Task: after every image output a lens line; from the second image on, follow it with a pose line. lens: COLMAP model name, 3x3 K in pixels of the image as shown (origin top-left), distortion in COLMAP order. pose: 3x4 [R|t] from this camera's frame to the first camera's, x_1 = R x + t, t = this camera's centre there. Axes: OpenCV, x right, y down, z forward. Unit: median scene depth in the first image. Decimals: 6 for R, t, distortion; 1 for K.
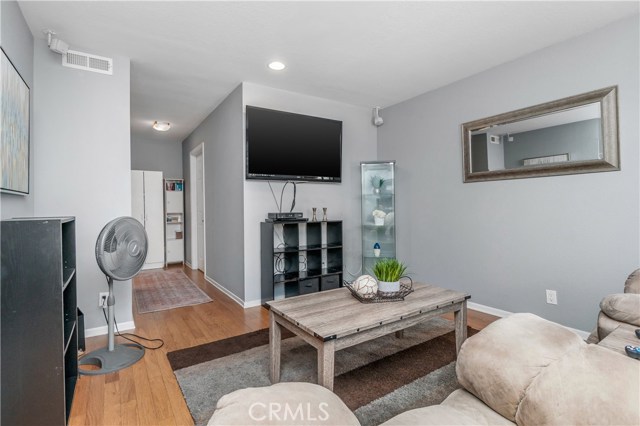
lens RADIAL K [[303.9, 0, 317.0], [0, 303.9, 208.1], [0, 0, 1]] dist [-0.002587, -0.000106]
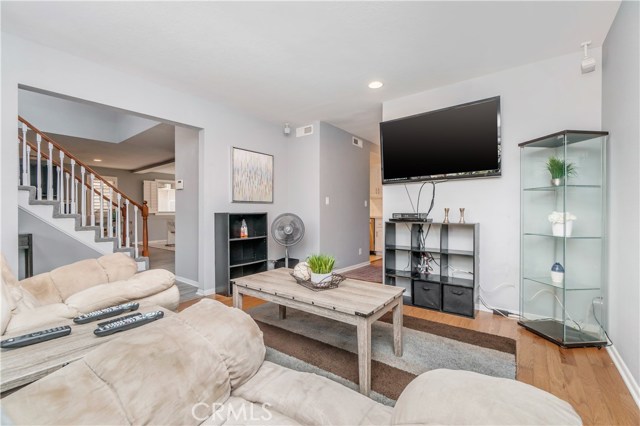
lens RADIAL K [[280.7, 0, 314.3], [0, 280.7, 213.6], [0, 0, 1]] dist [0.000245, 0.000067]
pose [[0.323713, 0.016810, -0.946006, 0.672206], [-0.002899, 0.999855, 0.016775, 0.001906], [0.946151, -0.002688, 0.323715, 0.358241]]
